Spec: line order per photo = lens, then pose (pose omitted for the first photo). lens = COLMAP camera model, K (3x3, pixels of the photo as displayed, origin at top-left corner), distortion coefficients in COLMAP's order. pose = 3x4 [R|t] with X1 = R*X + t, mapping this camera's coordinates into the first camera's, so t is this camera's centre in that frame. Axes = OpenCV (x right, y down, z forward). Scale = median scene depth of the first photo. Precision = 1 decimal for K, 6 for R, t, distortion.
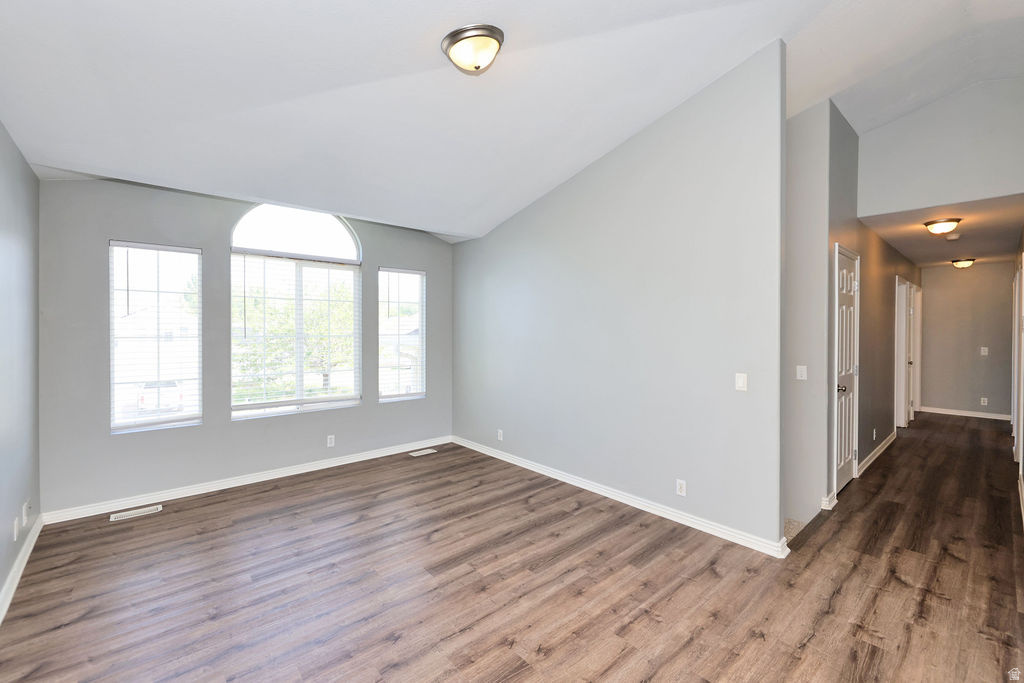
lens RADIAL K [[430.2, 0, 510.9], [0, 430.2, 333.2], [0, 0, 1]] dist [-0.003898, -0.000239]
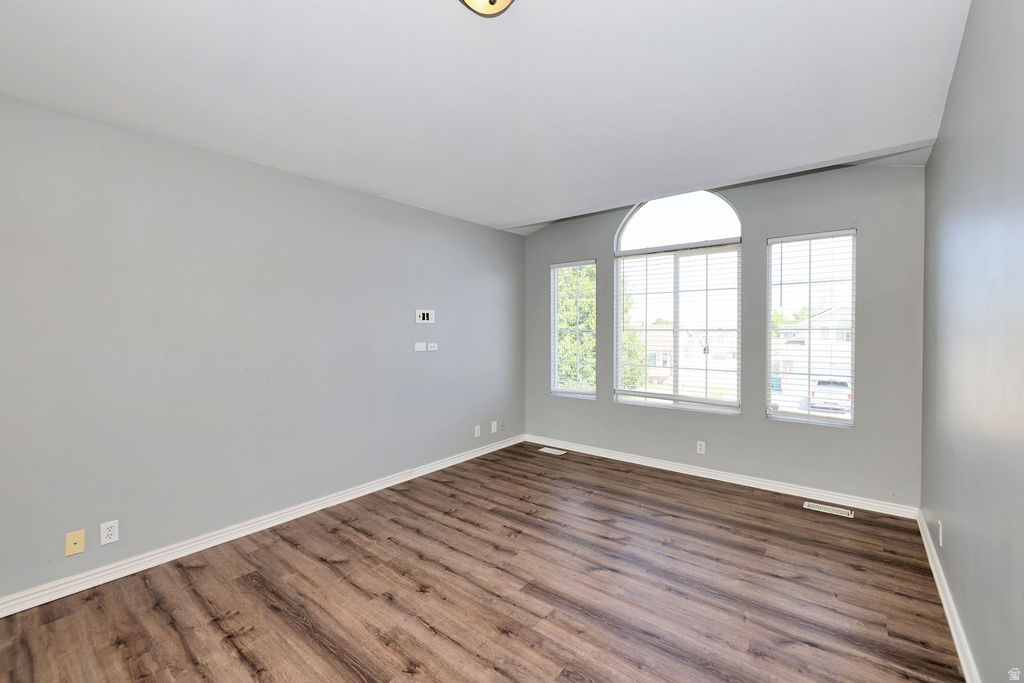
lens RADIAL K [[430.2, 0, 513.3], [0, 430.2, 336.1], [0, 0, 1]] dist [-0.003898, -0.000239]
pose [[0.170056, 0.013104, -0.985347, 0.491098], [-0.008632, 0.999893, 0.011807, 0.015313], [0.985397, 0.006498, 0.170151, 0.581600]]
